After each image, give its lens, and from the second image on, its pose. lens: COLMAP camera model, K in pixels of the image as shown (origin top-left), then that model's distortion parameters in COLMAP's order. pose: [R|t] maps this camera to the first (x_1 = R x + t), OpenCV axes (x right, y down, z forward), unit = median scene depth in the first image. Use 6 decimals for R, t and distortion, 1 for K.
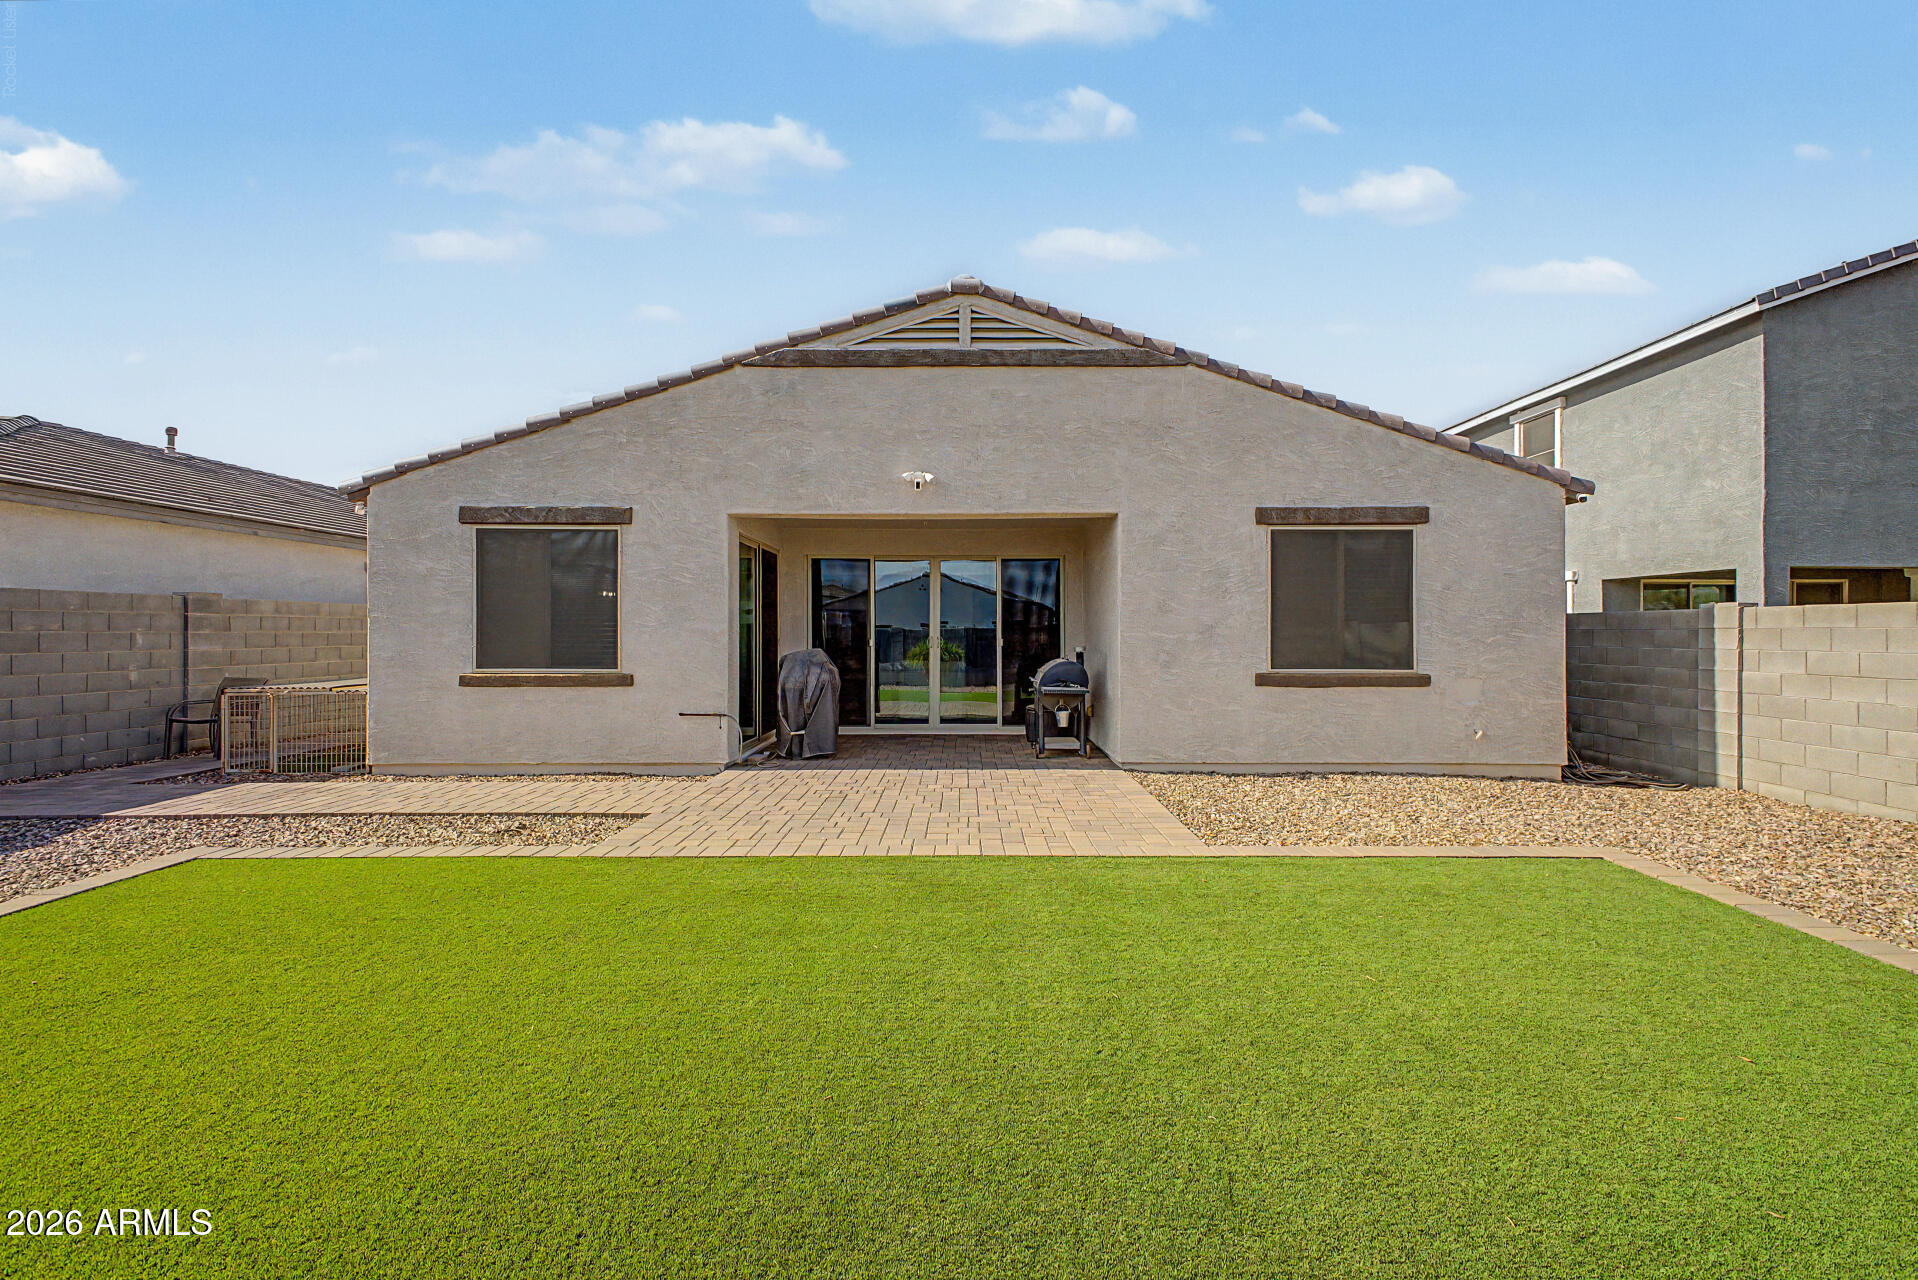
lens RADIAL K [[755.6, 0, 965.7], [0, 755.6, 635.7], [0, 0, 1]] dist [0.031458, 0.000005]
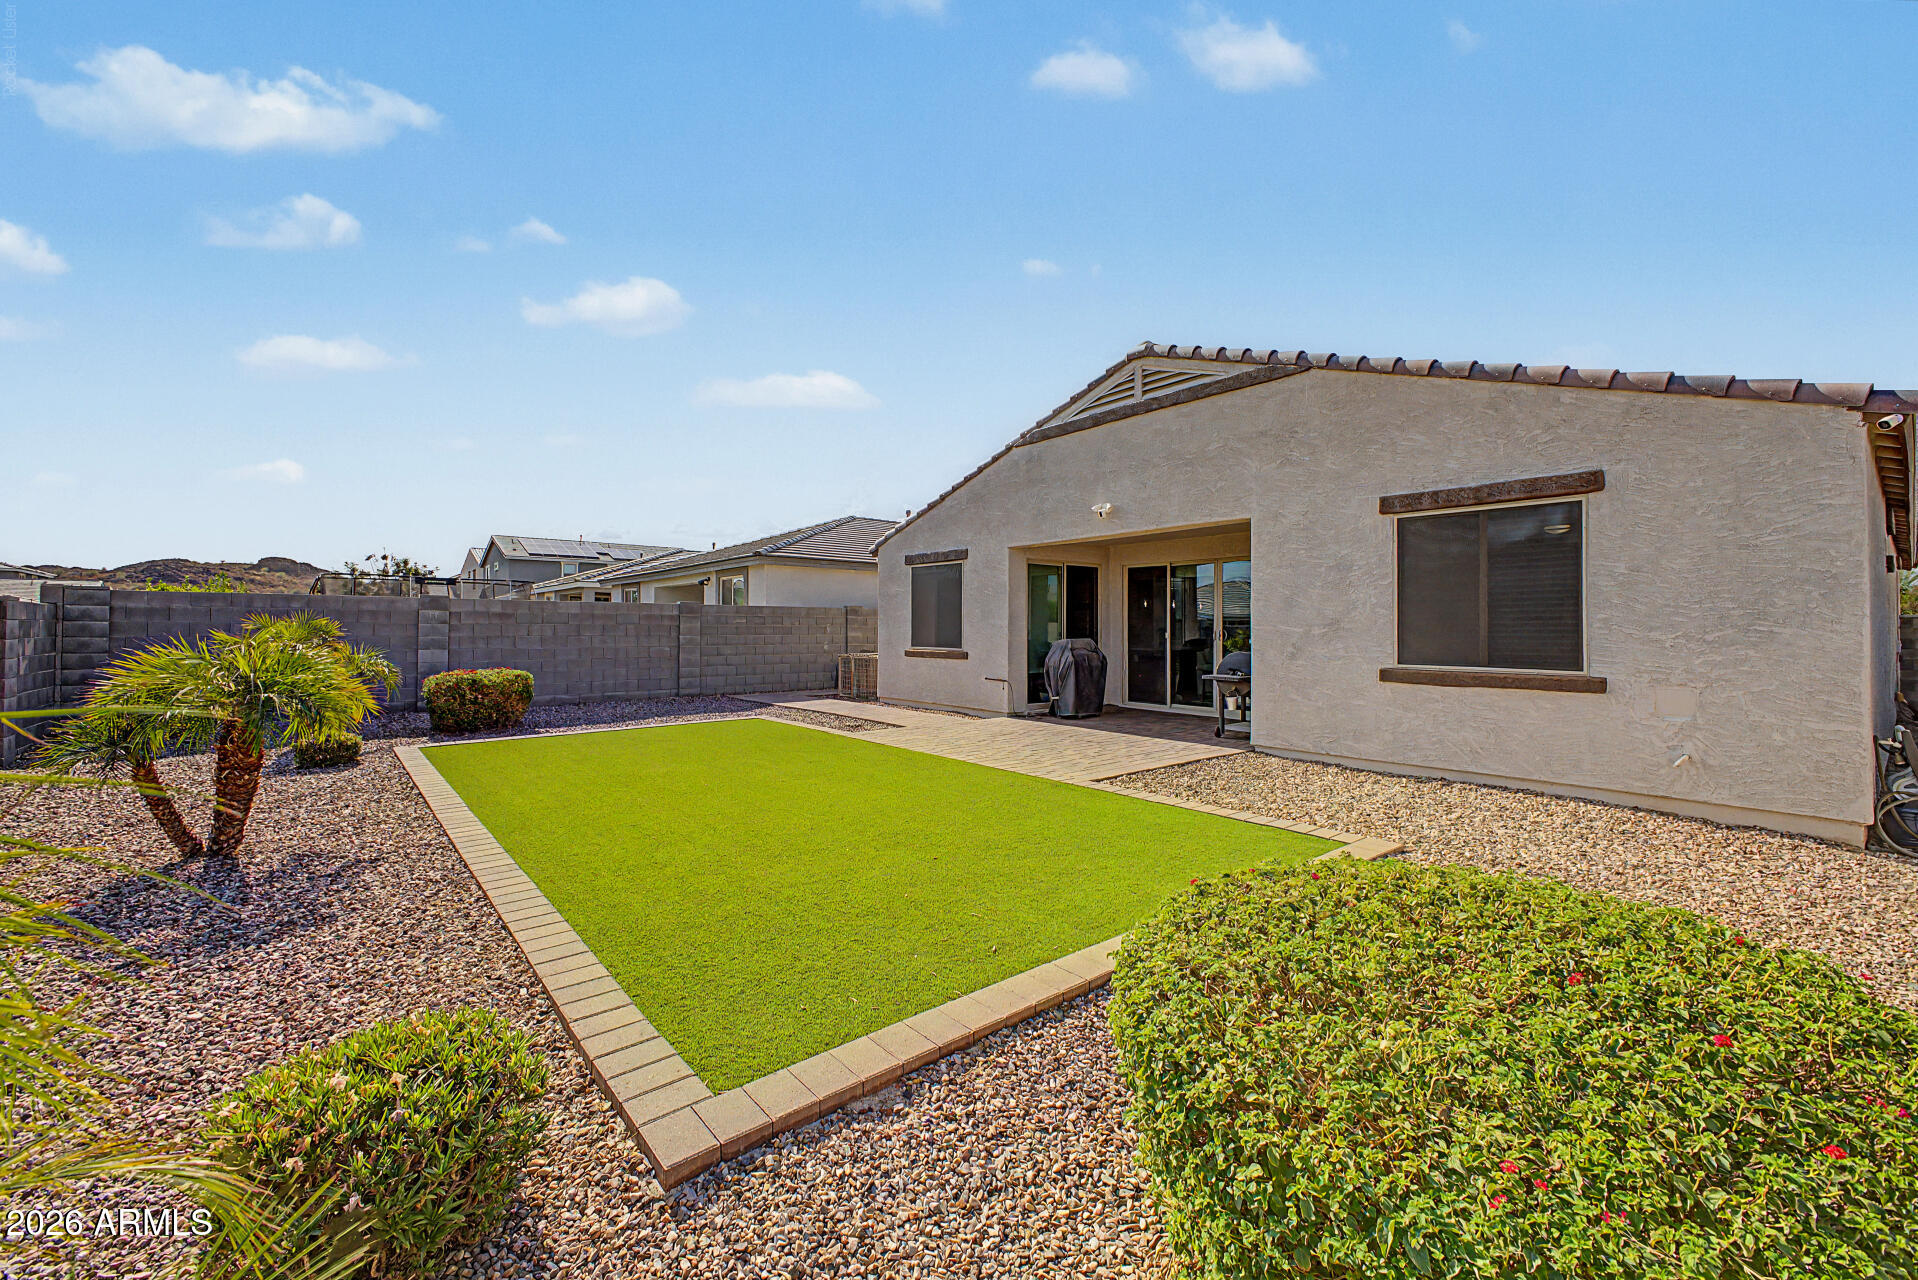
lens RADIAL K [[768.2, 0, 968.4], [0, 768.2, 632.8], [0, 0, 1]] dist [0.007208, 0.000060]
pose [[0.637025, 0.006390, -0.770817, 0.805874], [-0.006255, 0.999976, 0.003121, 0.004625], [0.770818, 0.002833, 0.637049, -0.031883]]
